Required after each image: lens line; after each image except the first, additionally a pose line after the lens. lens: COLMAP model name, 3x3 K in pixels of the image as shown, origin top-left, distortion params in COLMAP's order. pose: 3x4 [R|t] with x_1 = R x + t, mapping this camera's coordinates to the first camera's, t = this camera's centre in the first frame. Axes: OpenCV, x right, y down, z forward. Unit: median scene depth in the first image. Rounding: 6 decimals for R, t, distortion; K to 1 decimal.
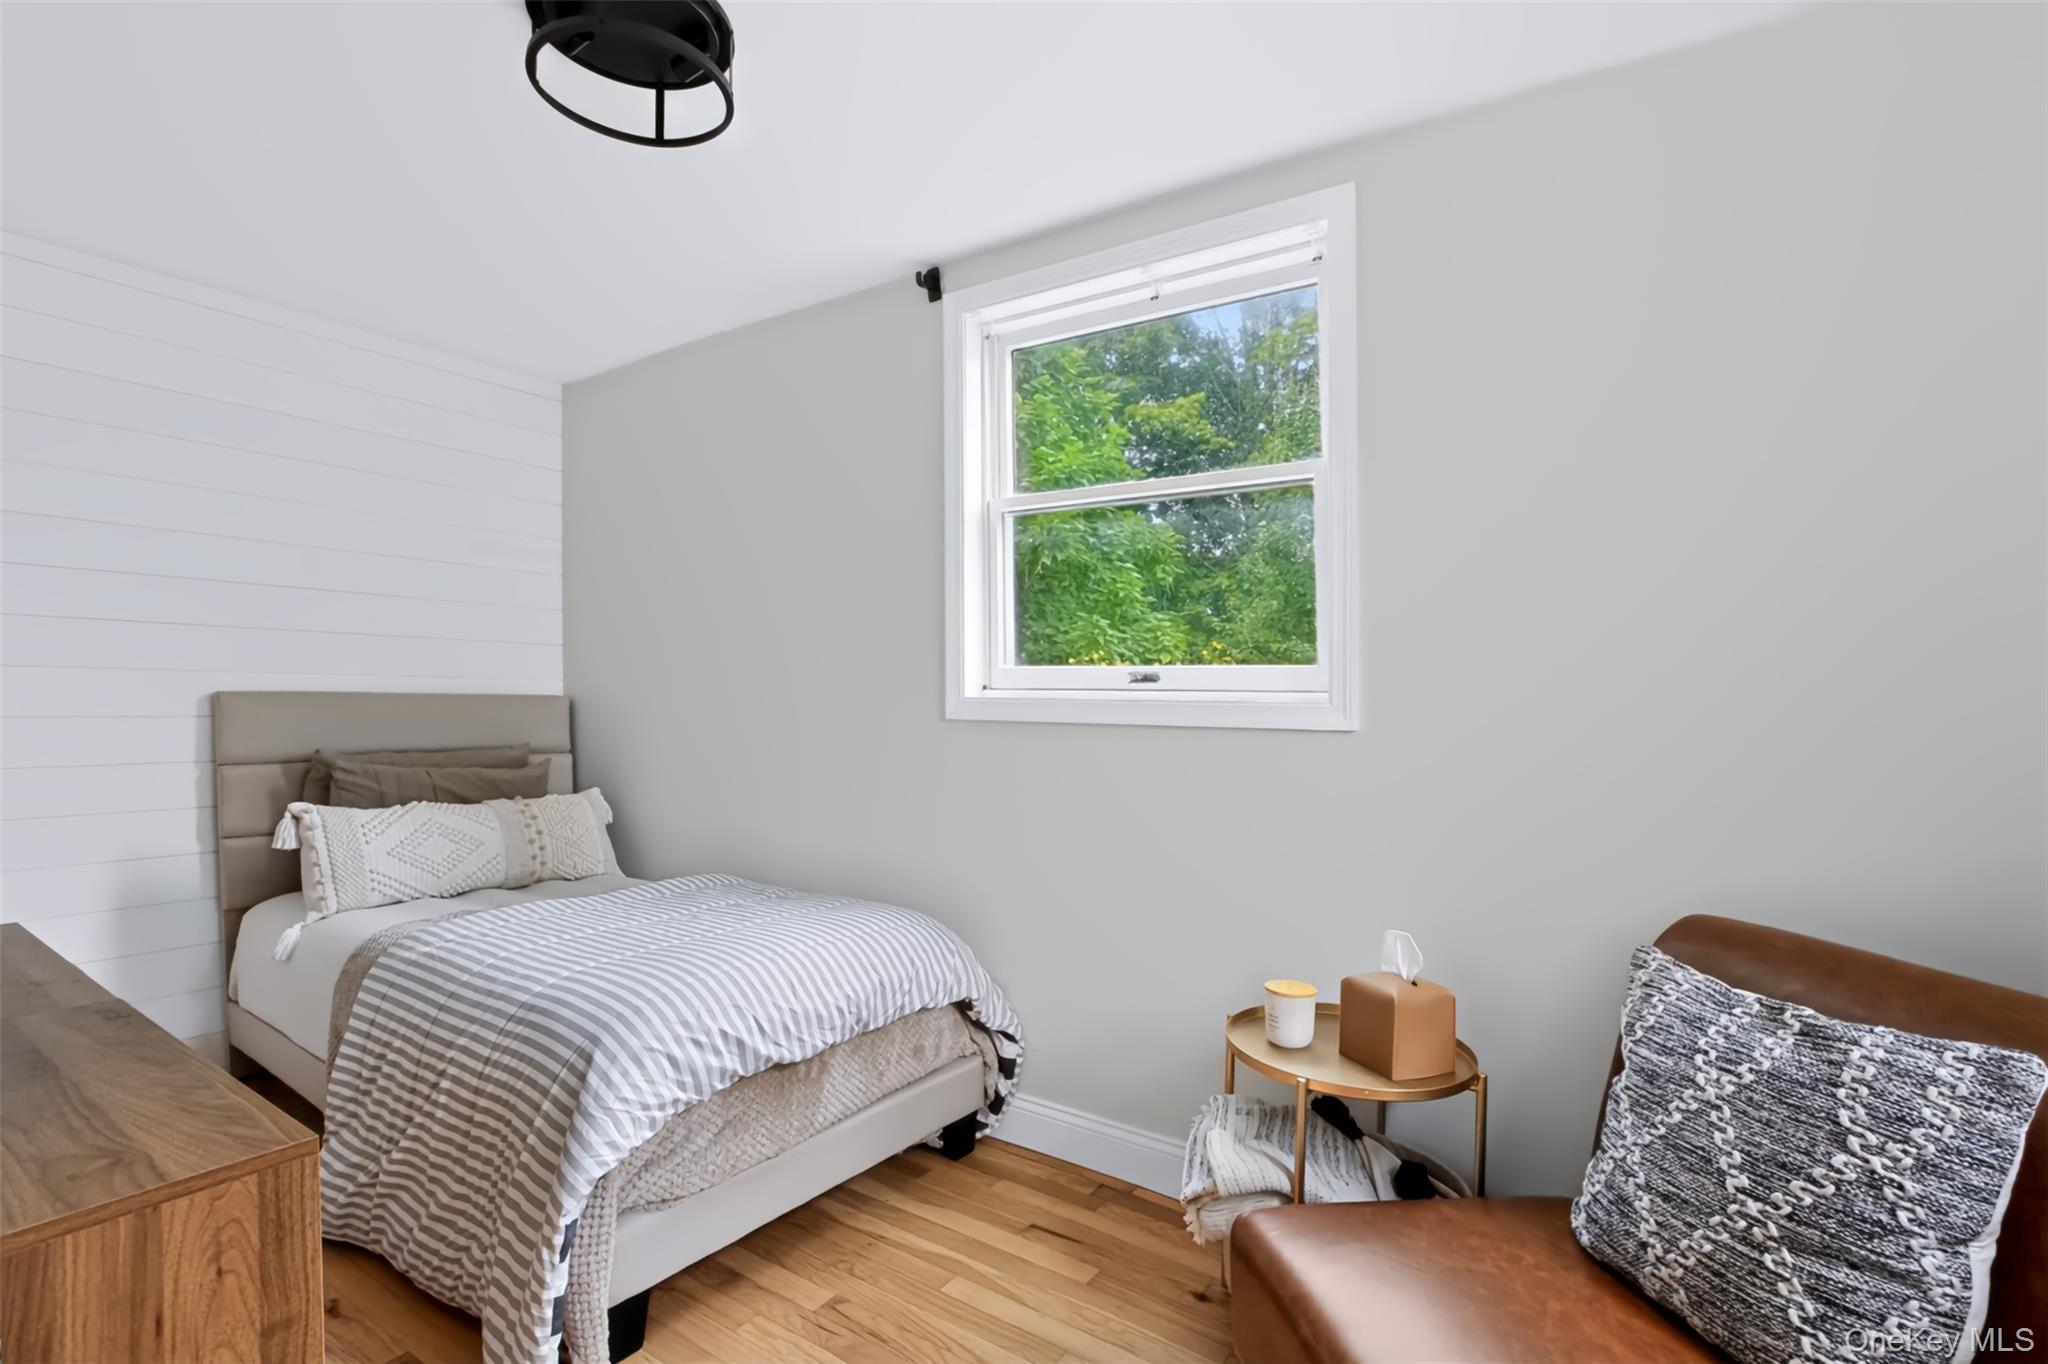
lens RADIAL K [[965.6, 0, 1048.1], [0, 965.6, 708.7], [0, 0, 1]] dist [-0.011082, 0.000504]
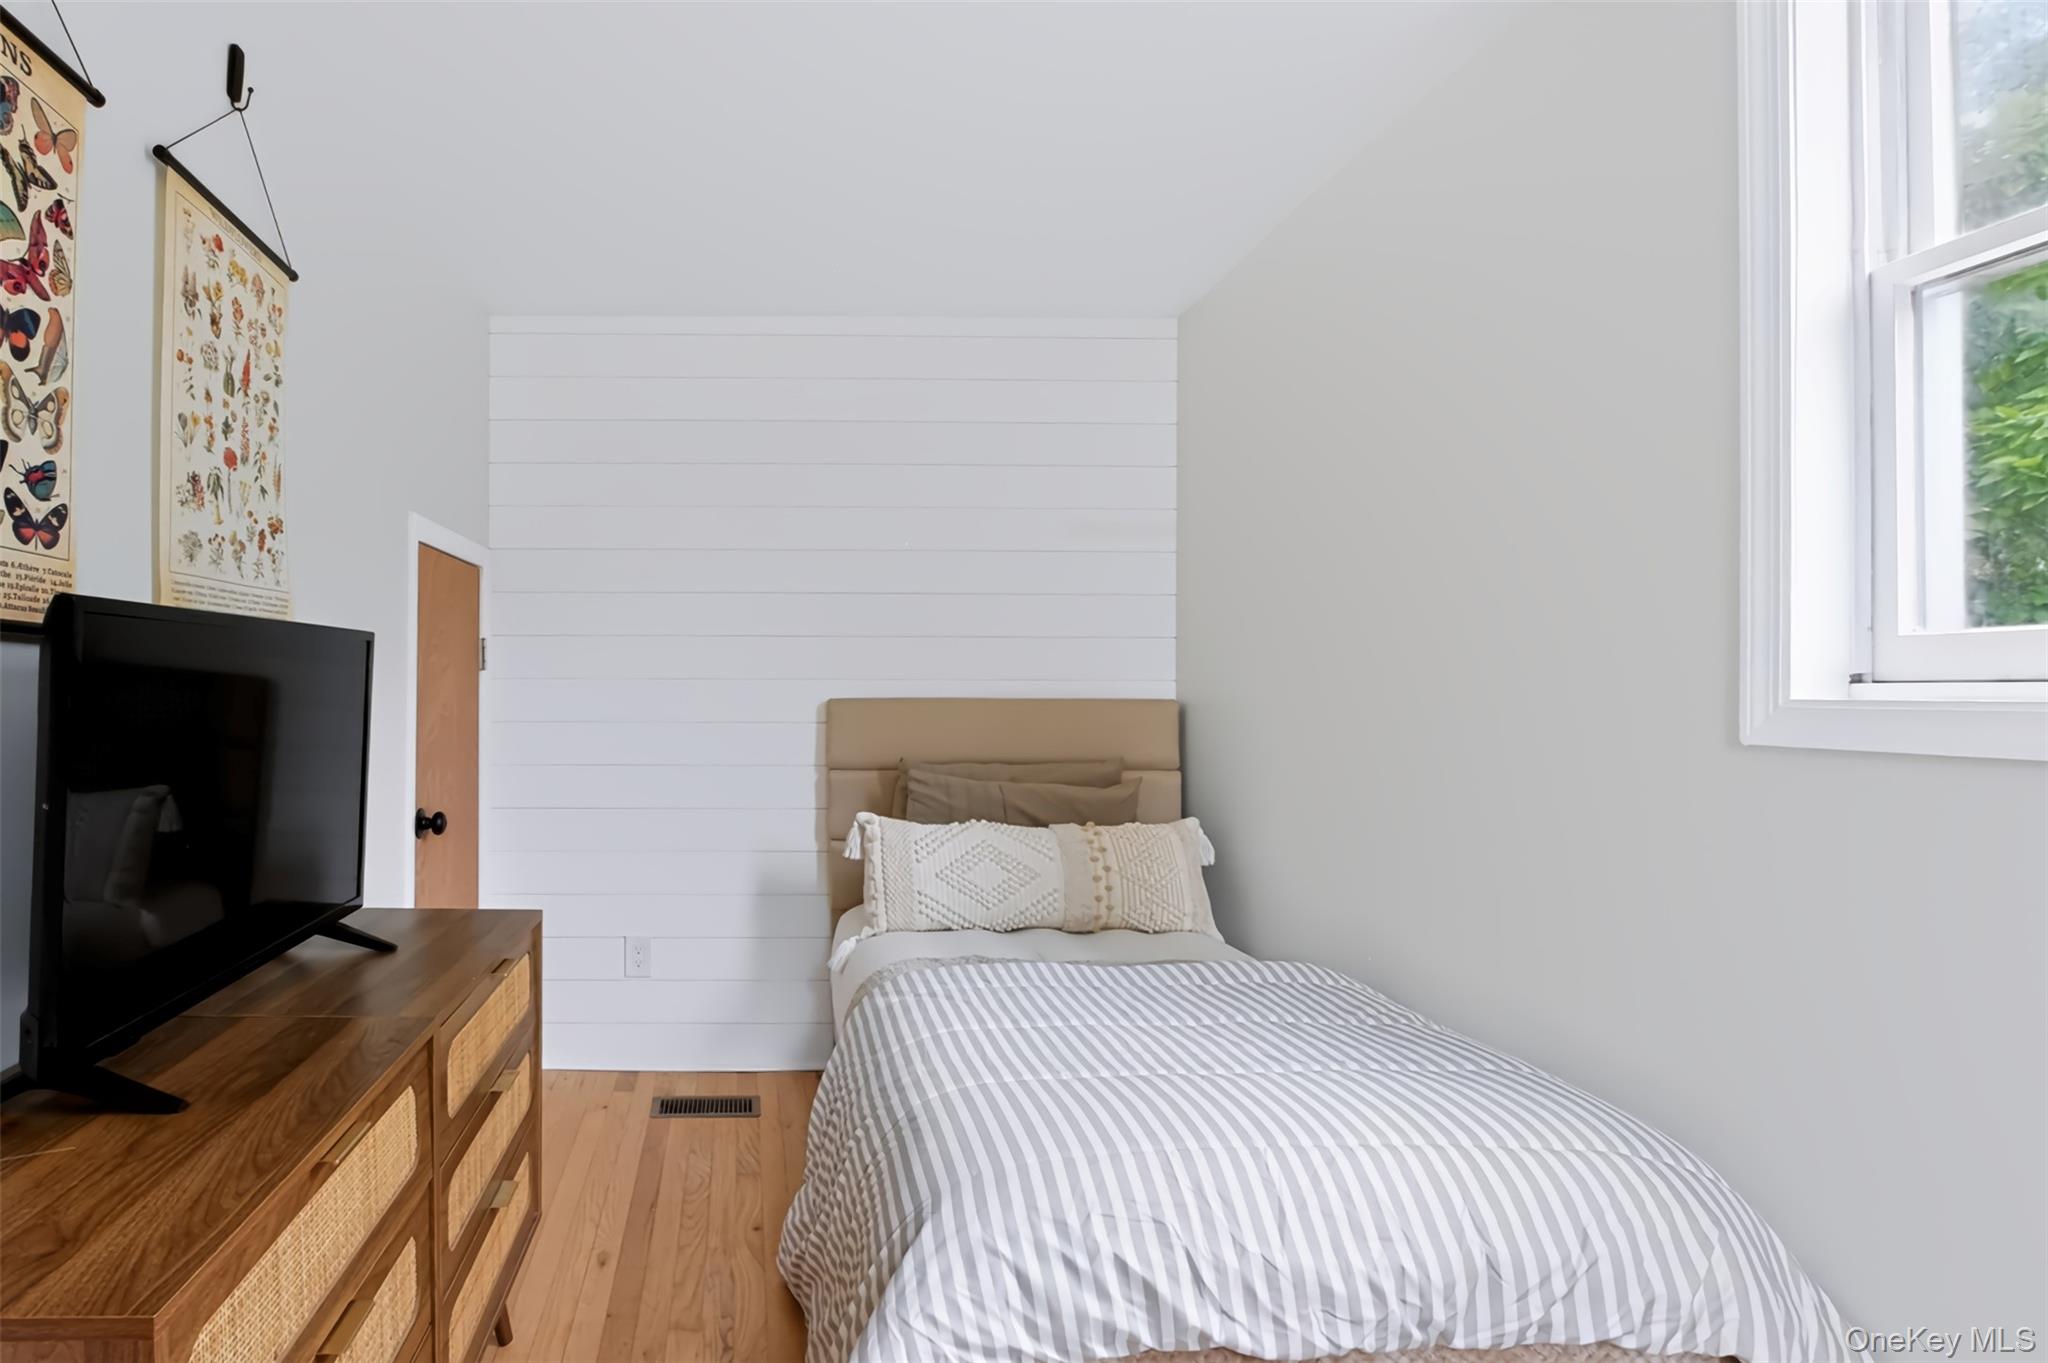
lens RADIAL K [[948.8, 0, 1033.7], [0, 948.8, 692.6], [0, 0, 1]] dist [-0.018096, 0.001104]
pose [[0.566751, -0.006553, -0.823863, 0.107809], [0.000778, 0.999972, -0.007418, -0.016113], [0.823889, 0.003564, 0.566740, 0.542207]]
